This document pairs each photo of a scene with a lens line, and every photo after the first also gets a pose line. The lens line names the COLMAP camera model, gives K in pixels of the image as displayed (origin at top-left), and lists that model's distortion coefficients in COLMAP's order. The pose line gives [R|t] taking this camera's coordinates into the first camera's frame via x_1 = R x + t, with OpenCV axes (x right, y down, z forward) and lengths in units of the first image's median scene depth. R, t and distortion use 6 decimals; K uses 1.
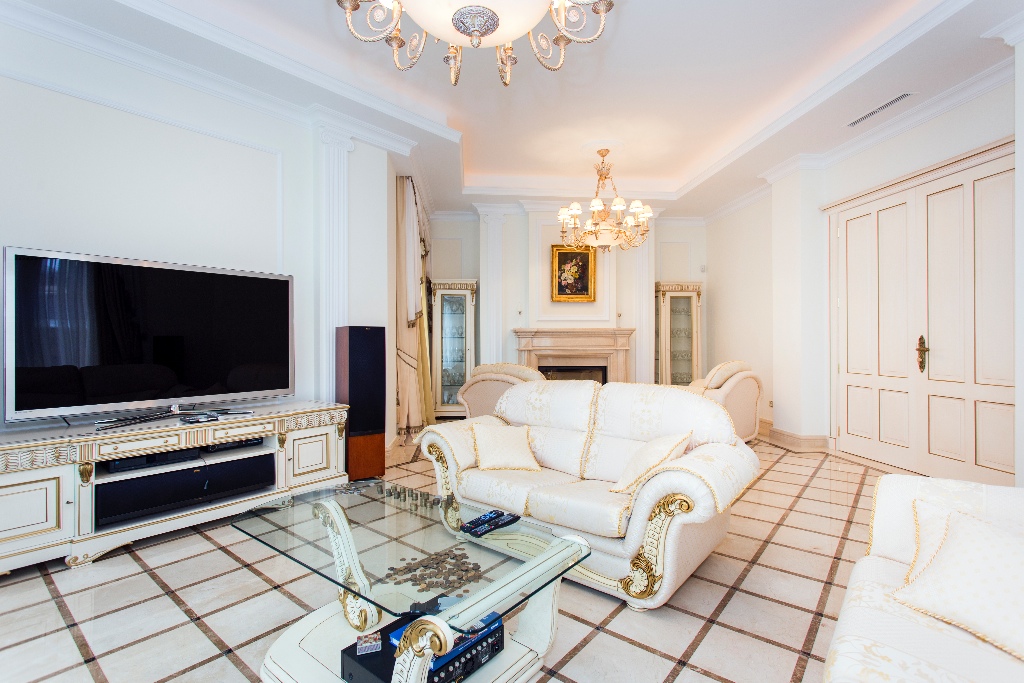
lens RADIAL K [[489.6, 0, 514.3], [0, 489.6, 328.4], [0, 0, 1]] dist [0.001958, 0.000336]
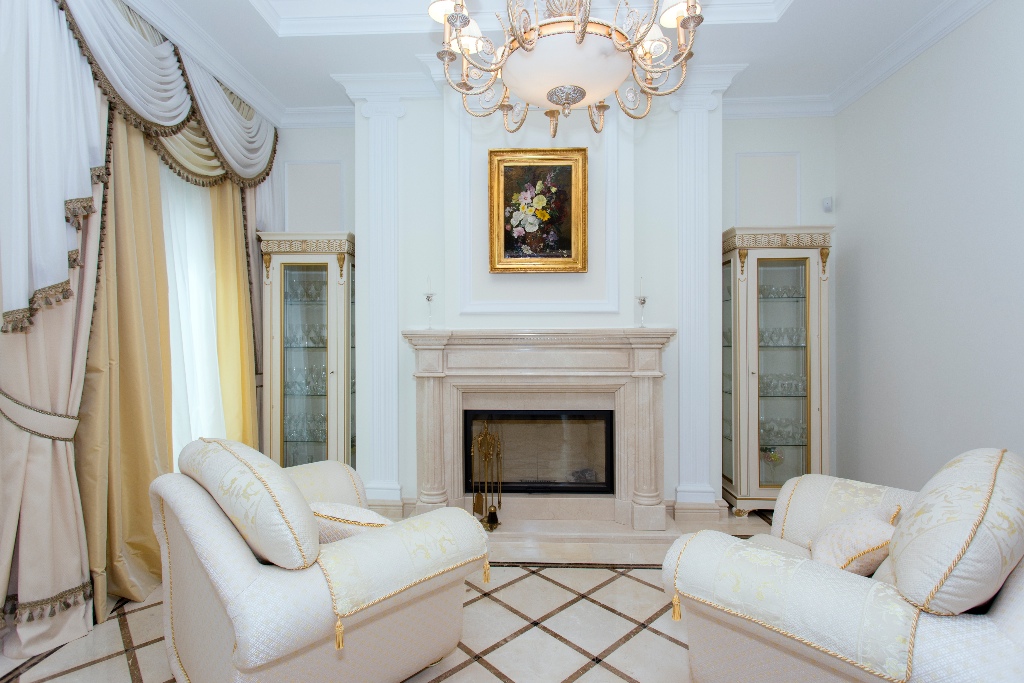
lens RADIAL K [[489.6, 0, 514.3], [0, 489.6, 328.4], [0, 0, 1]] dist [0.001958, 0.000336]
pose [[0.991714, -0.002578, -0.128441, 0.157935], [0.002969, 0.999992, 0.002849, -0.002793], [0.128433, -0.003207, 0.991713, 0.538130]]
